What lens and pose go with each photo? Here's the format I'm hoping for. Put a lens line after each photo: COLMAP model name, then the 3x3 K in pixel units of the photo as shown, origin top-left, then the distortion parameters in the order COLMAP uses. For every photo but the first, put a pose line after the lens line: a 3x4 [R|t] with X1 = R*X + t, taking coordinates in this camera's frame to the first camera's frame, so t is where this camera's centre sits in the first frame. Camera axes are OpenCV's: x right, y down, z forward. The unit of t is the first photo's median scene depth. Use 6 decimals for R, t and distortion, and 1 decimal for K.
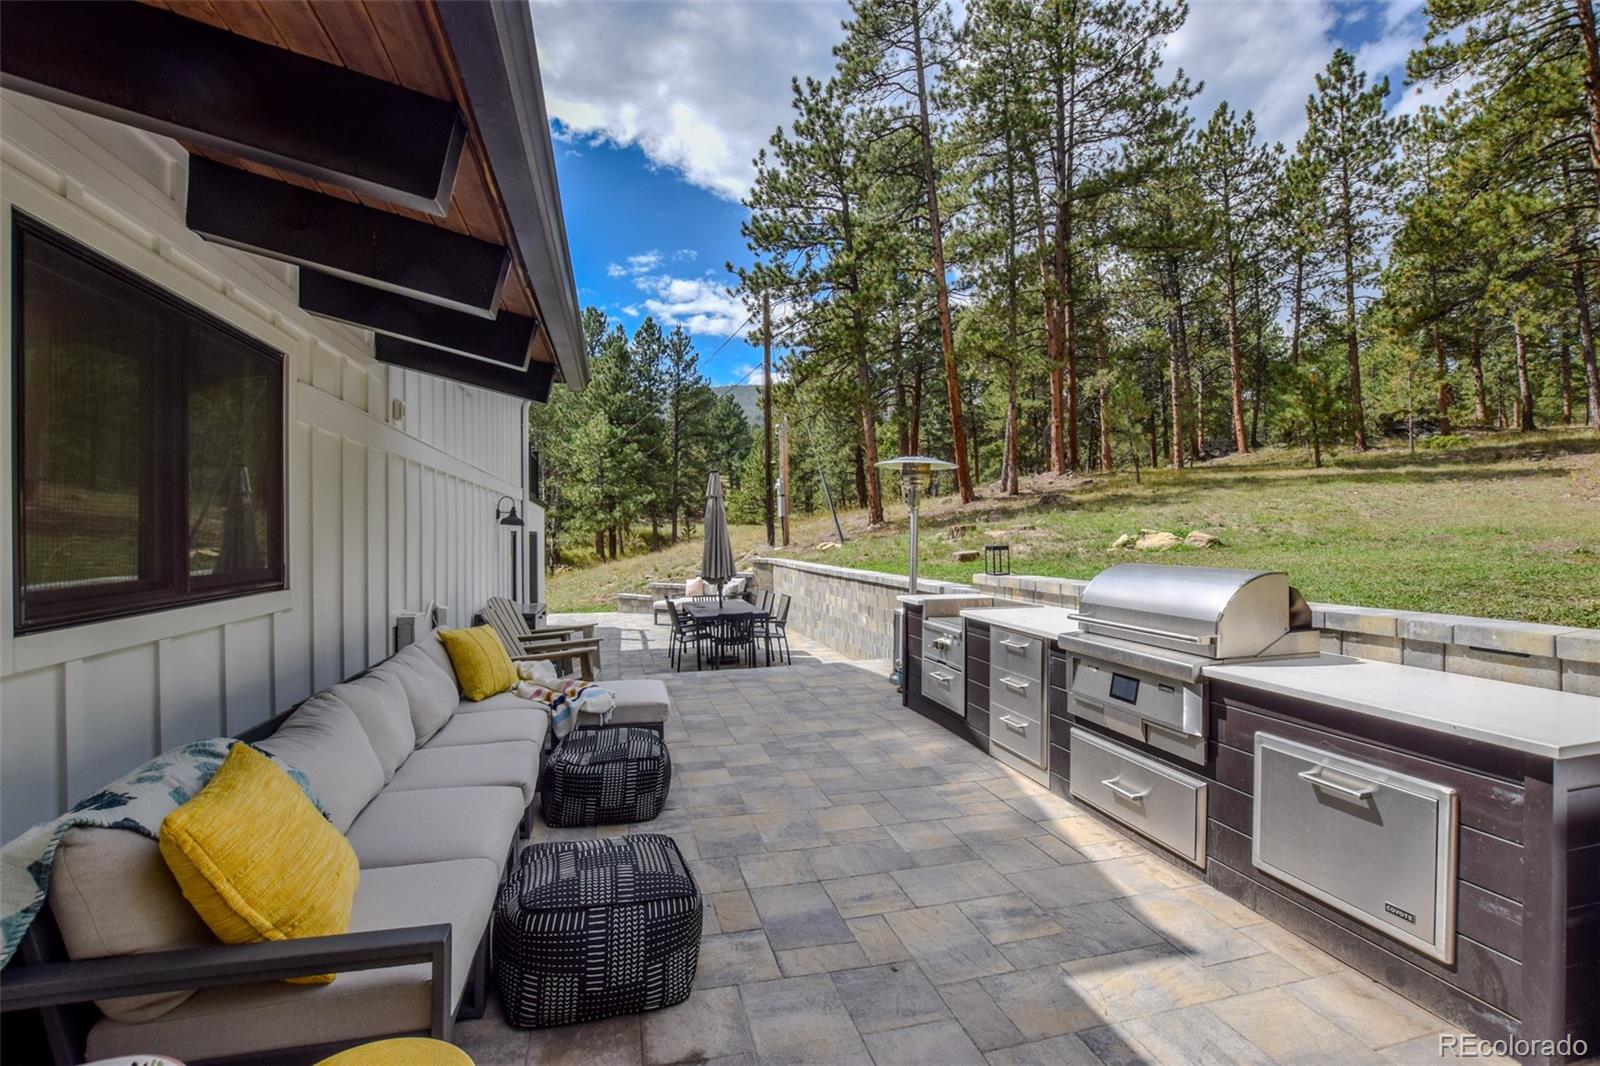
lens RADIAL K [[705.8, 0, 799.9], [0, 705.8, 531.5], [0, 0, 1]] dist [-0.026321, 0.000391]
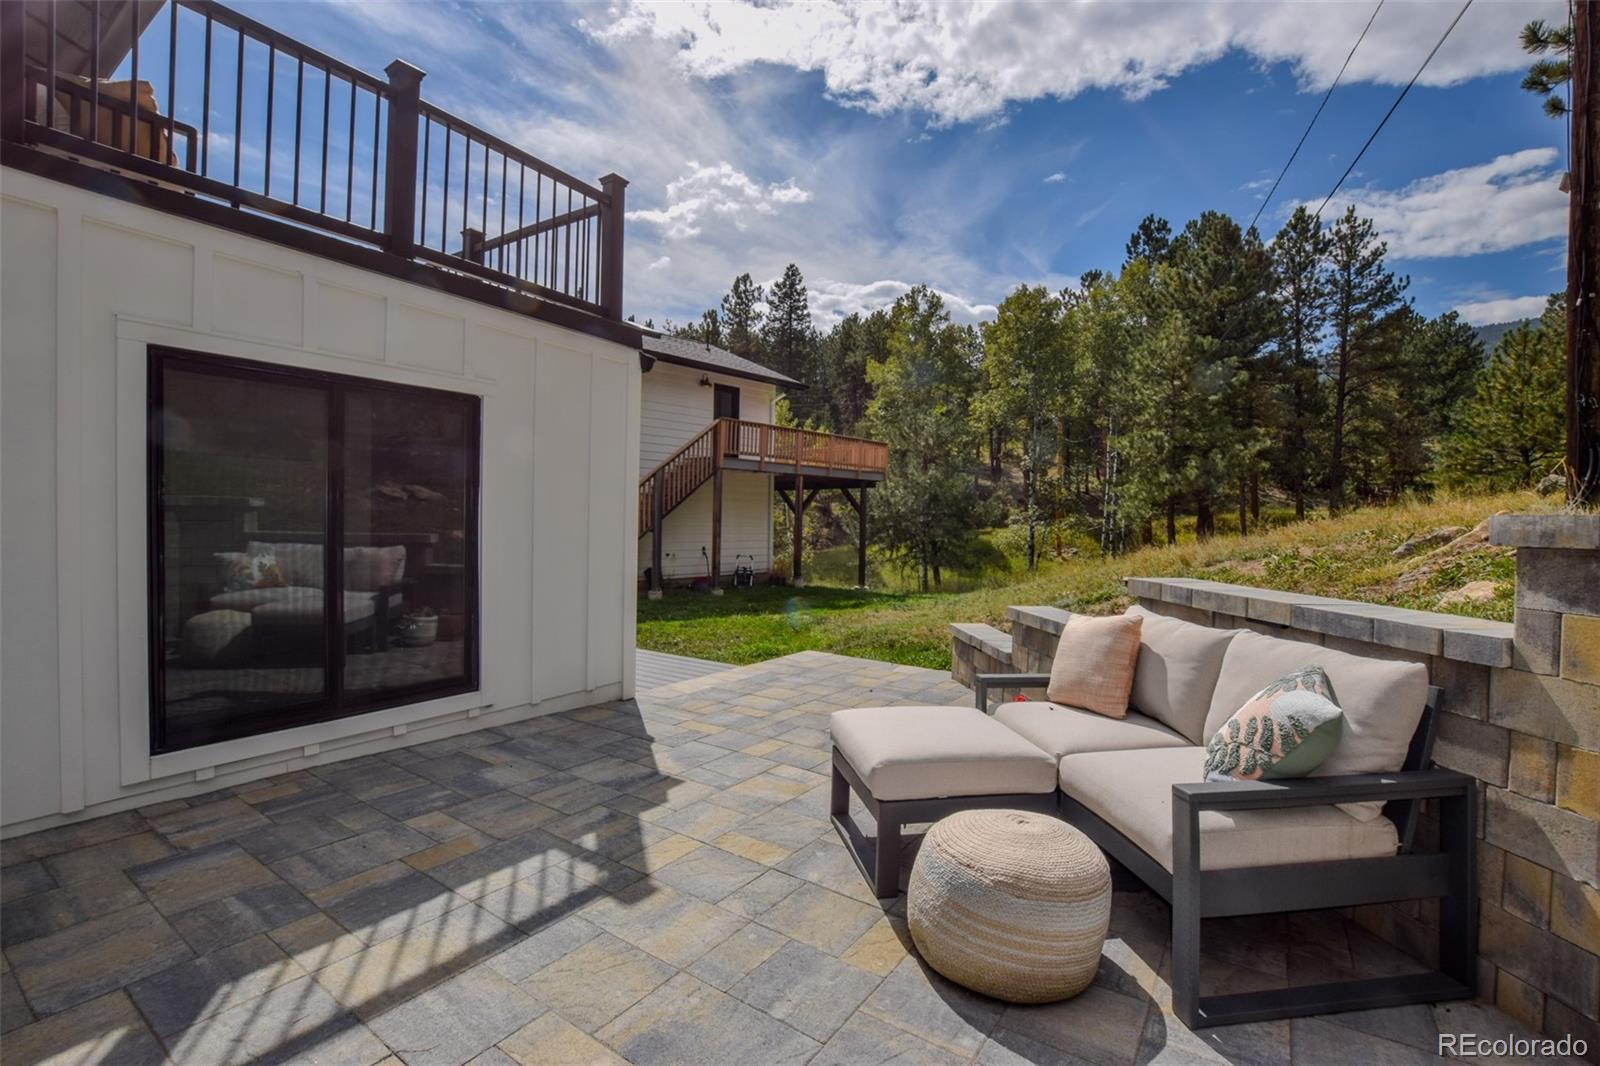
lens RADIAL K [[705.8, 0, 799.9], [0, 705.8, 531.5], [0, 0, 1]] dist [-0.026321, 0.000391]
pose [[0.658470, 0.038939, -0.751599, -0.031053], [-0.024631, 0.999241, 0.030190, 0.021572], [0.752203, -0.001366, 0.658929, 0.438911]]
